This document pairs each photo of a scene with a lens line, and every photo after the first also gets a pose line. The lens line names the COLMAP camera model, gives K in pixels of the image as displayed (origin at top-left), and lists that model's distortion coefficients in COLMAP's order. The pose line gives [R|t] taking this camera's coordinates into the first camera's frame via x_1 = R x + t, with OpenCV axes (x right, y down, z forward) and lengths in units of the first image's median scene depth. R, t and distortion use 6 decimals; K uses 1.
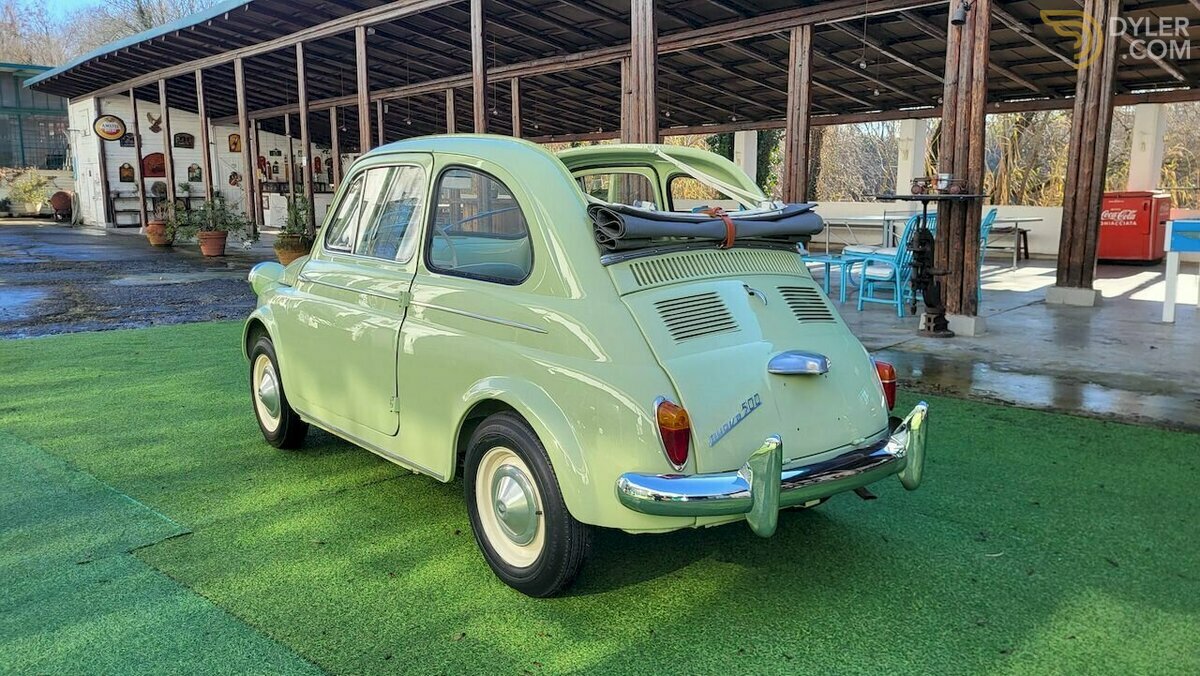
lens RADIAL K [[941.4, 0, 588.3], [0, 941.4, 334.0], [0, 0, 1]] dist [0.057228, 0.007450]
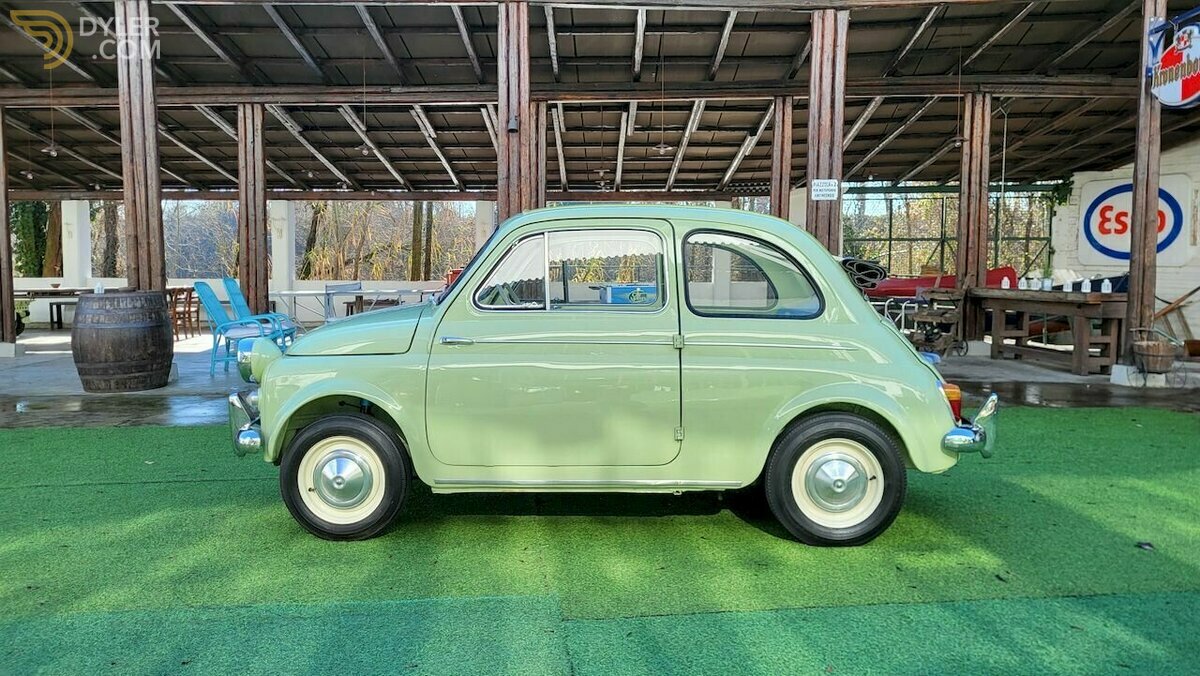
lens RADIAL K [[941.4, 0, 588.3], [0, 941.4, 334.0], [0, 0, 1]] dist [0.057228, 0.007450]
pose [[0.637952, -0.051076, 0.768380, -0.339893], [0.118186, 0.992471, -0.032152, -0.006121], [-0.760953, 0.111323, 0.639185, 0.106329]]
